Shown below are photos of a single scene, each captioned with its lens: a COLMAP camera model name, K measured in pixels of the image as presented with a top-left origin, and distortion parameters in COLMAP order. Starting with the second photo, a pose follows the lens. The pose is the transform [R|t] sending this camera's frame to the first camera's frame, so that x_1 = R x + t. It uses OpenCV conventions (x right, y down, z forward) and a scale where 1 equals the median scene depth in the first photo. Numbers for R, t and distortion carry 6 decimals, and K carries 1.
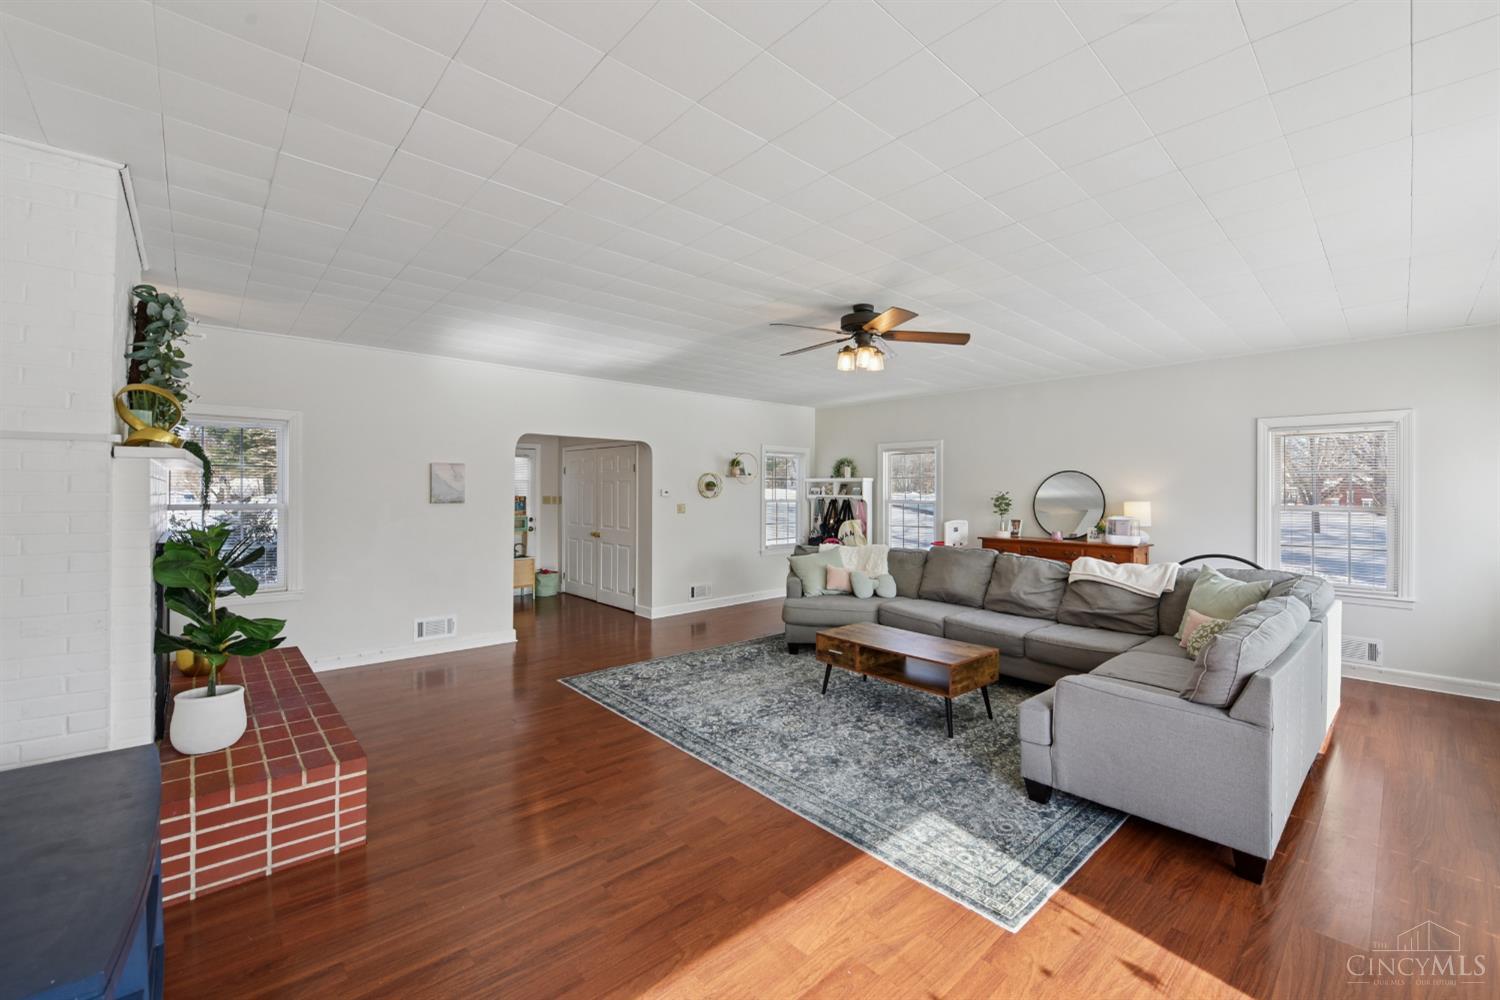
lens RADIAL K [[614.8, 0, 753.3], [0, 614.8, 475.4], [0, 0, 1]] dist [-0.020424, -0.000157]
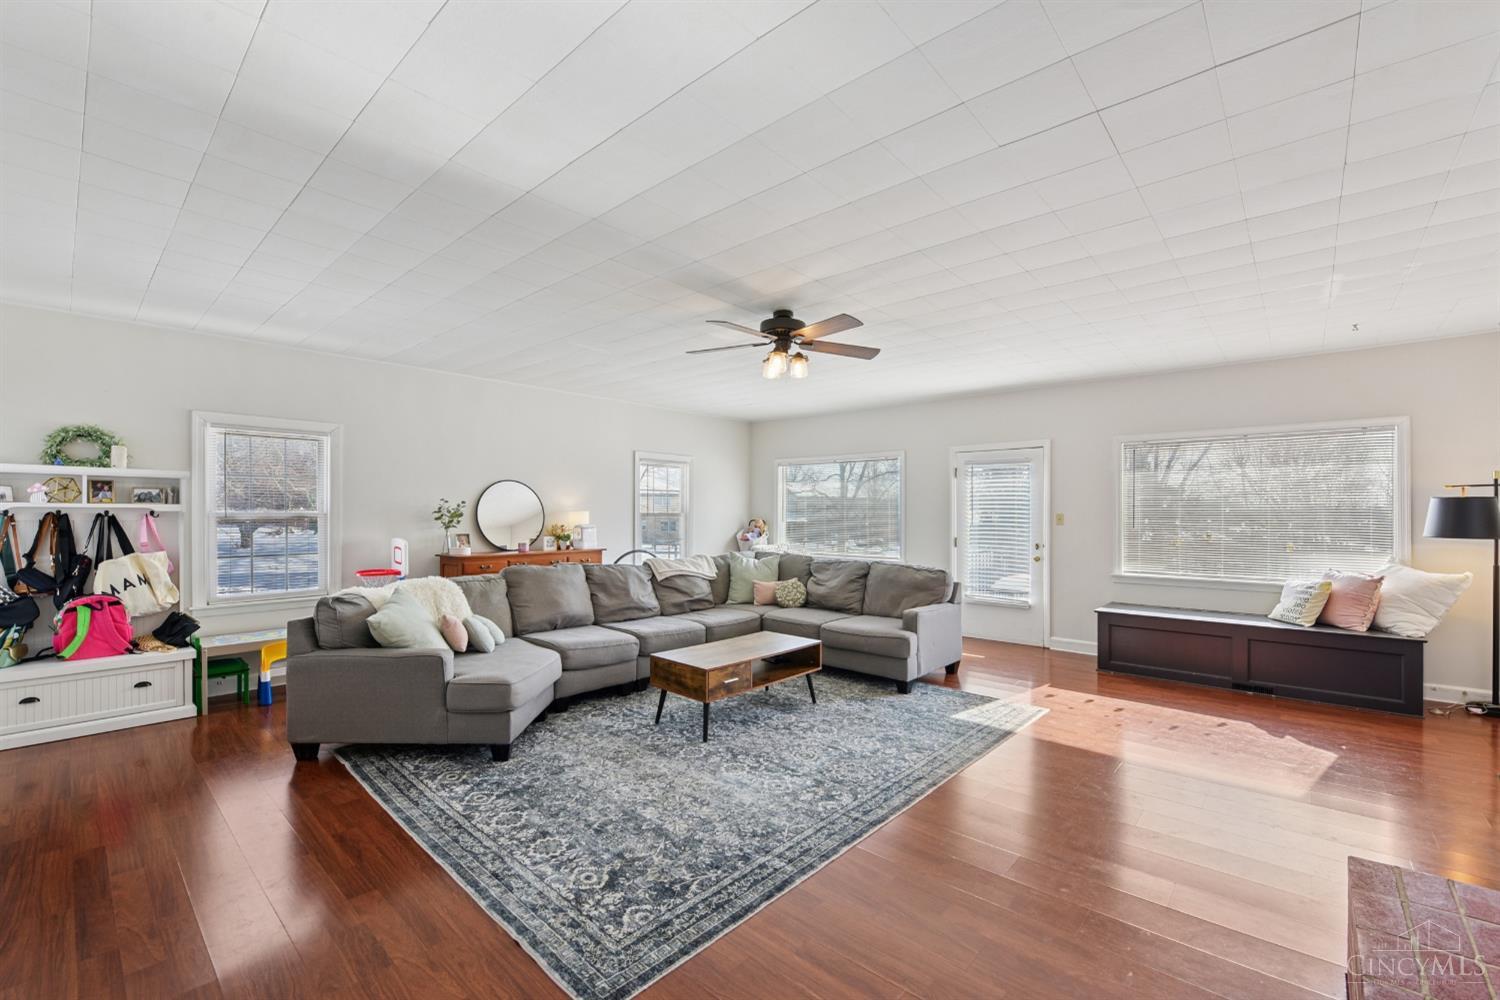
lens RADIAL K [[621.2, 0, 770.1], [0, 621.2, 499.4], [0, 0, 1]] dist [-0.020221, -0.000334]
pose [[-0.117254, 0.017786, 0.992943, -0.753431], [-0.030328, 0.999309, -0.021481, 0.045906], [-0.992639, -0.032633, -0.116633, 1.051317]]
